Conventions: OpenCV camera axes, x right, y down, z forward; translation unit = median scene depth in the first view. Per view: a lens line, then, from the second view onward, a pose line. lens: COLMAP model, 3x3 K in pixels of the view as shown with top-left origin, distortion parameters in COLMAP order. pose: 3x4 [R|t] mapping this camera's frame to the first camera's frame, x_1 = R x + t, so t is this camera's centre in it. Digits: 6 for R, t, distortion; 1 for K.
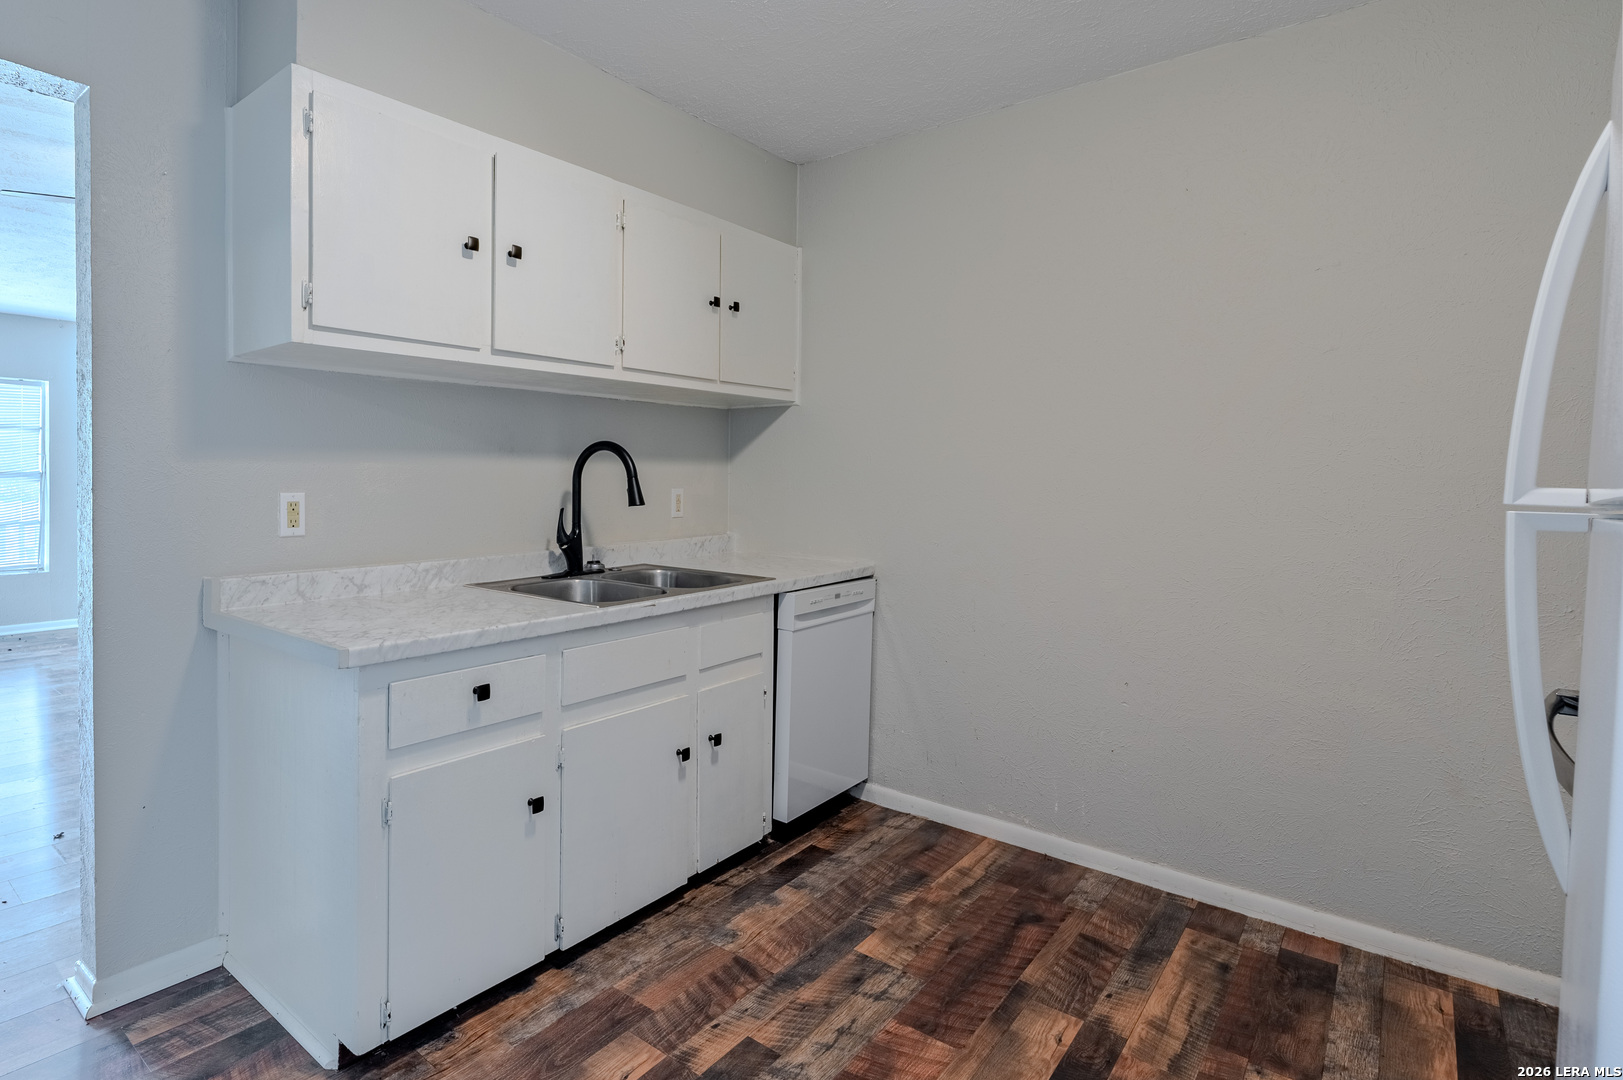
lens RADIAL K [[829.2, 0, 562.5], [0, 829.2, 485.9], [0, 0, 1]] dist [-0.001260, 0.000006]
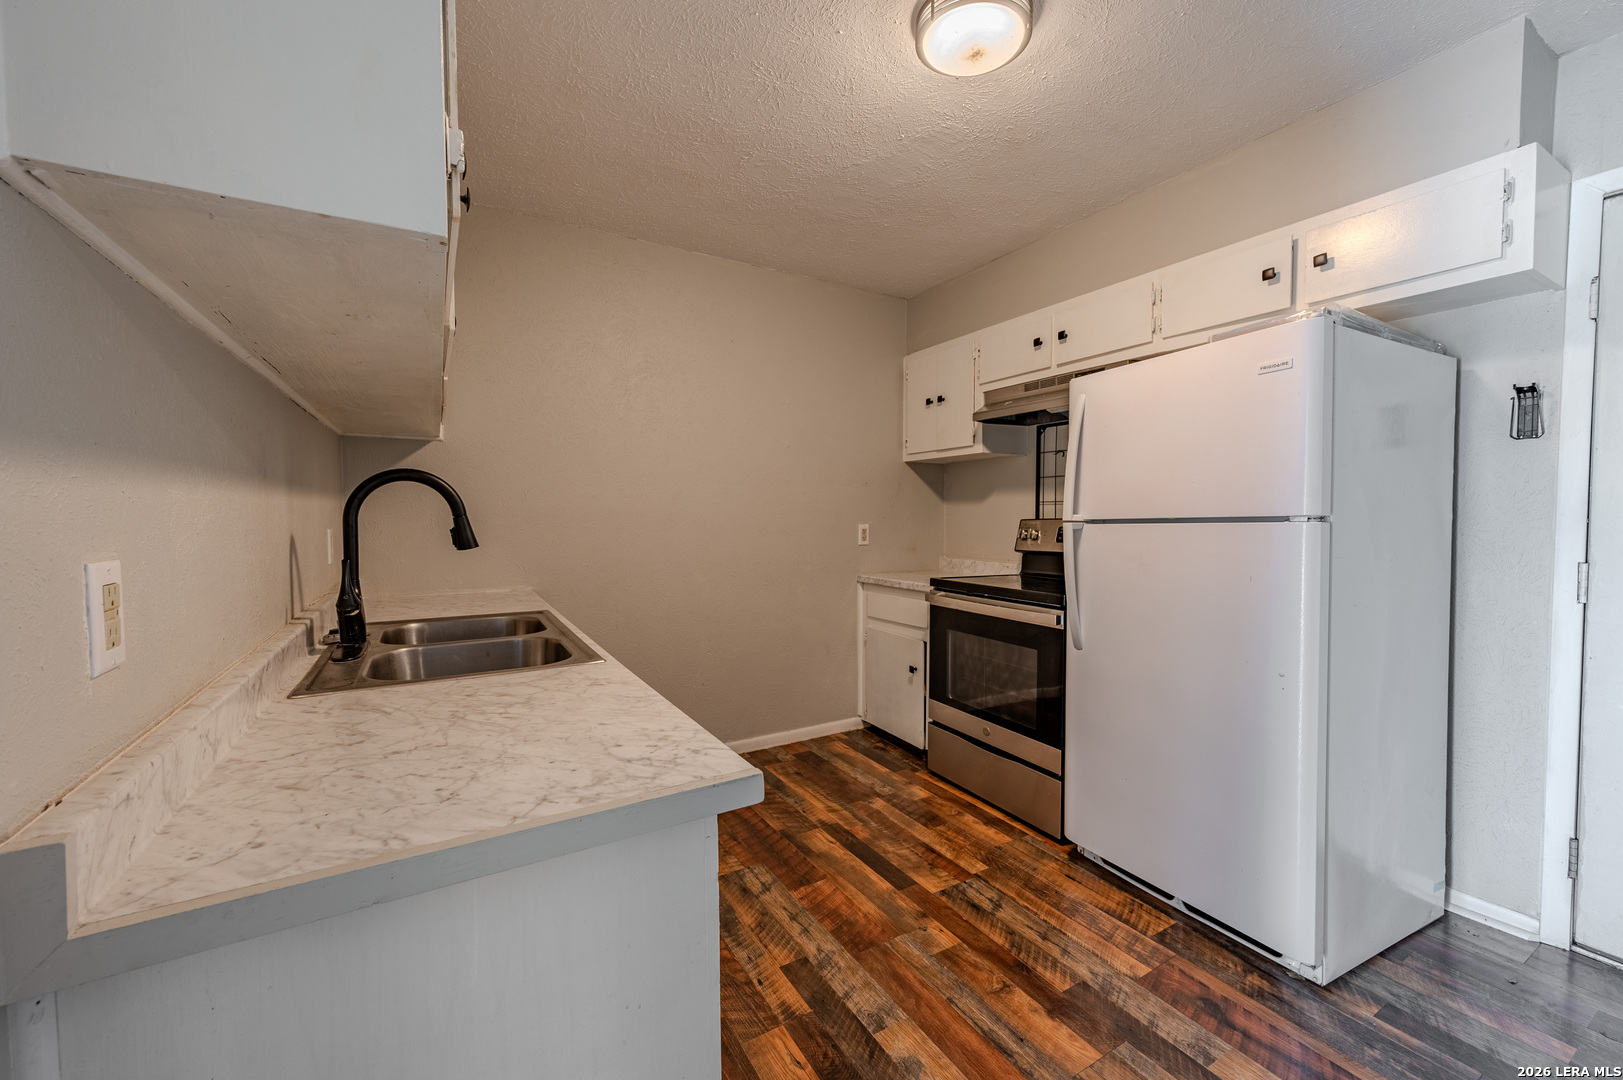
lens RADIAL K [[635.4, 0, 808.3], [0, 635.4, 537.8], [0, 0, 1]] dist [-0.002058, -0.000290]
pose [[0.241955, -0.044728, 0.969256, -0.561511], [0.015754, 0.998986, 0.042167, -0.010955], [-0.970159, 0.005068, 0.242415, 0.625606]]
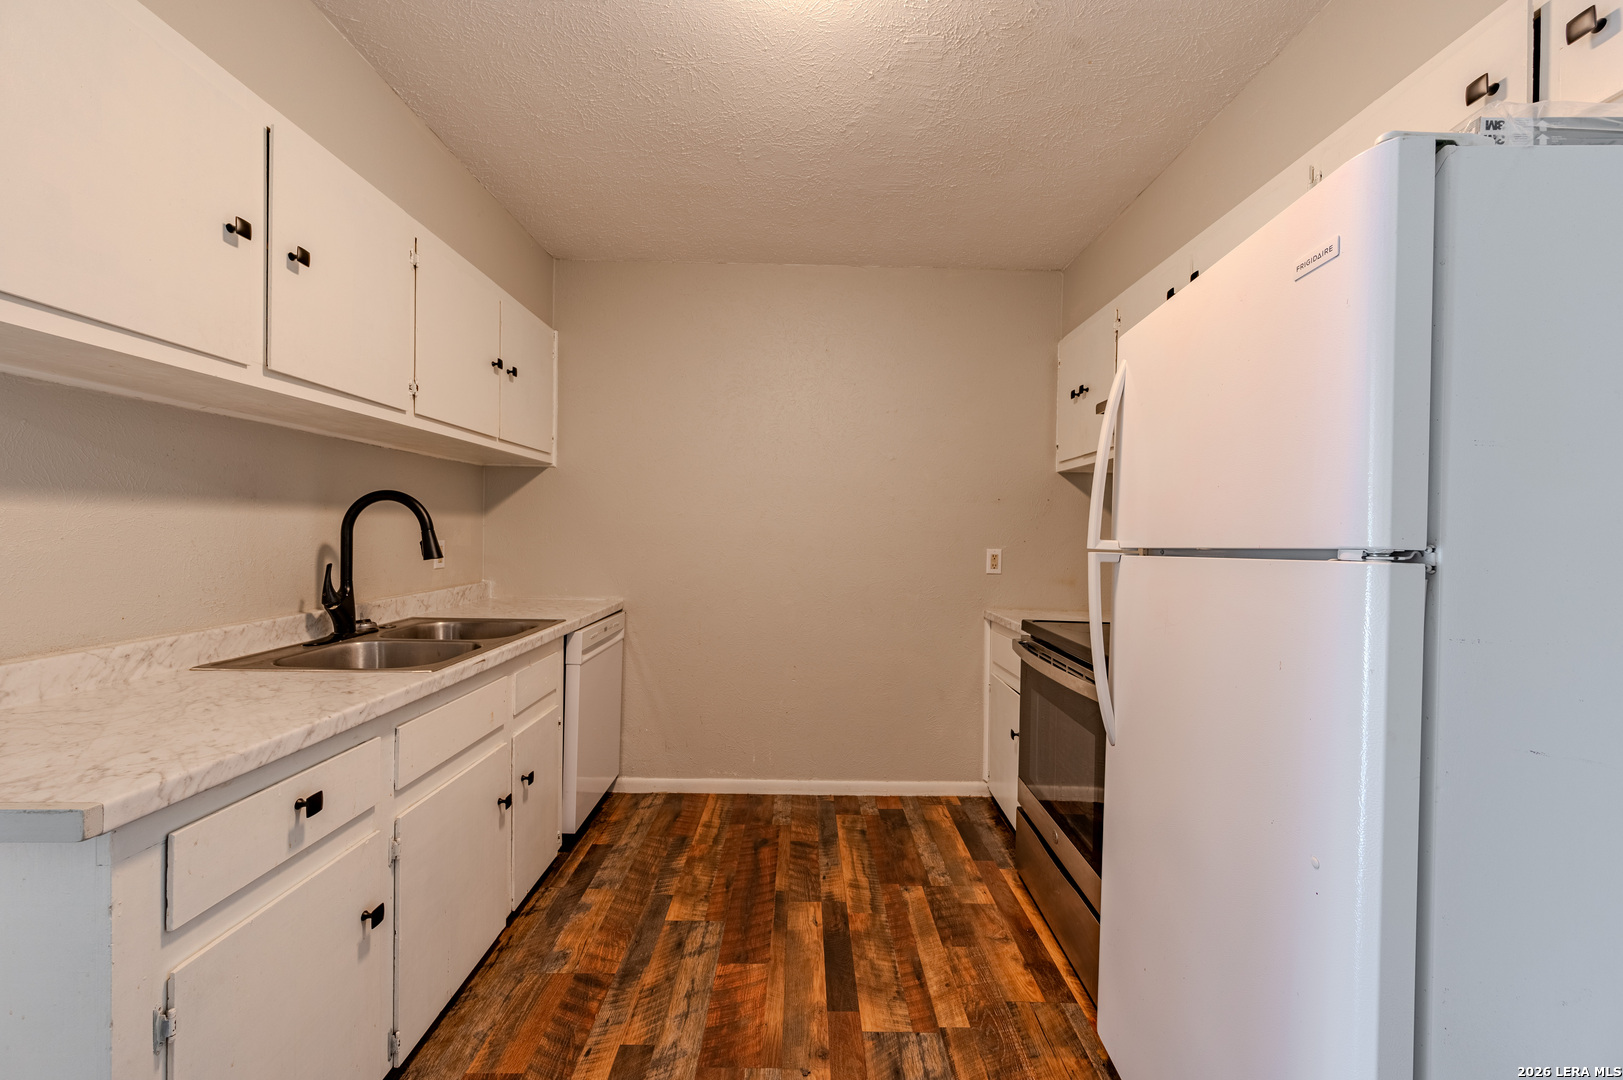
lens RADIAL K [[635.4, 0, 808.3], [0, 635.4, 537.8], [0, 0, 1]] dist [-0.002058, -0.000290]
pose [[0.692283, -0.004443, 0.721613, -0.175238], [0.001168, 0.999987, 0.005037, -0.004961], [-0.721625, -0.002644, 0.692279, 0.212614]]
